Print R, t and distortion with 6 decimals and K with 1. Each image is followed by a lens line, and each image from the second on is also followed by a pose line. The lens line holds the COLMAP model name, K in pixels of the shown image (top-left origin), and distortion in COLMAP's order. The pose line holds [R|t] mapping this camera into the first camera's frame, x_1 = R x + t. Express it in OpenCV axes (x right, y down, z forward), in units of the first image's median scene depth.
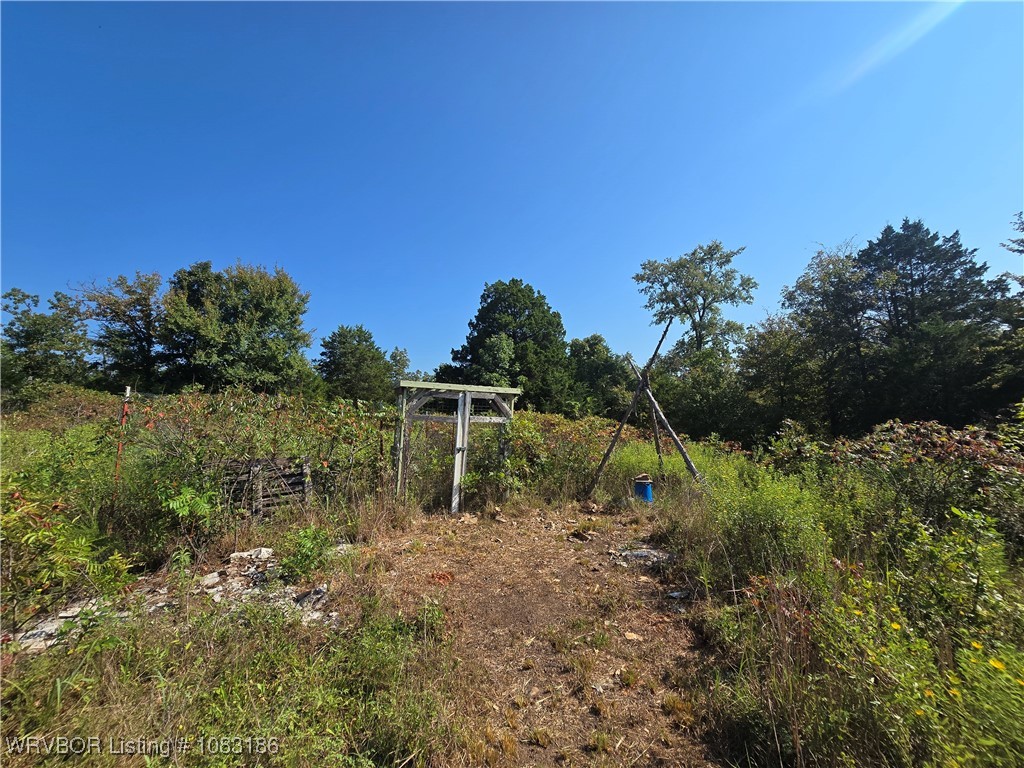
lens RADIAL K [[410.0, 0, 510.6], [0, 410.0, 382.5], [0, 0, 1]] dist [0.000521, 0.000039]
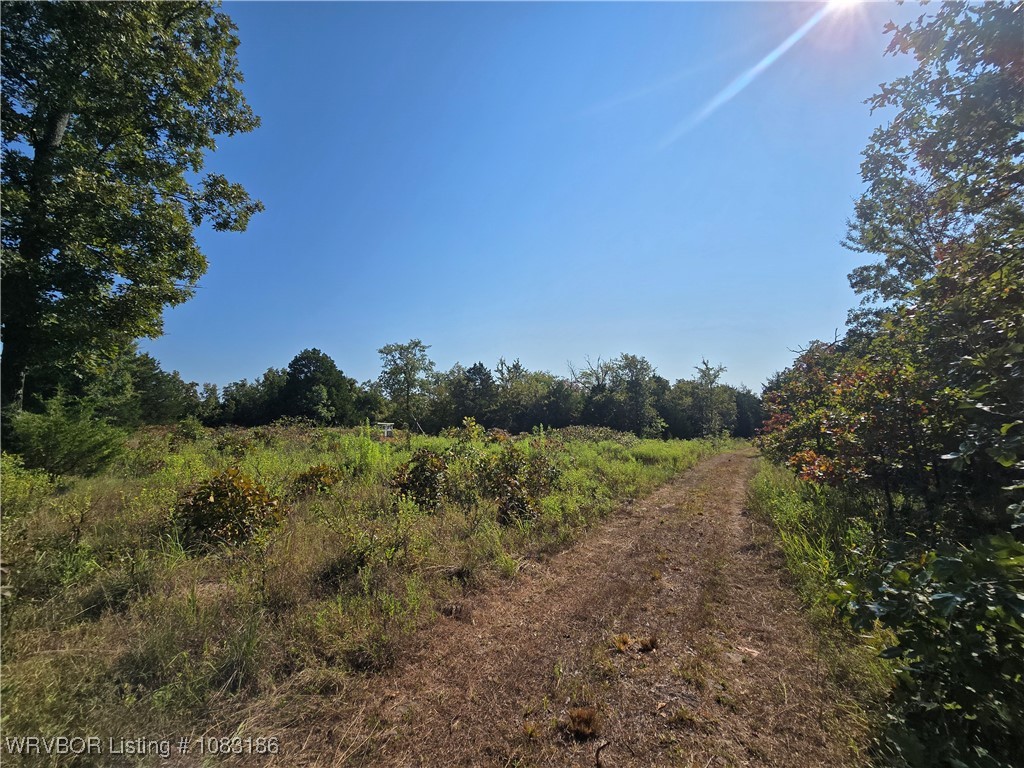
lens RADIAL K [[410.0, 0, 512.0], [0, 410.0, 383.2], [0, 0, 1]] dist [0.000521, 0.000039]
pose [[0.728681, 0.058665, 0.682336, -0.541955], [-0.050713, 0.998211, -0.031666, -0.086898], [-0.682974, -0.011529, 0.730352, -0.808127]]
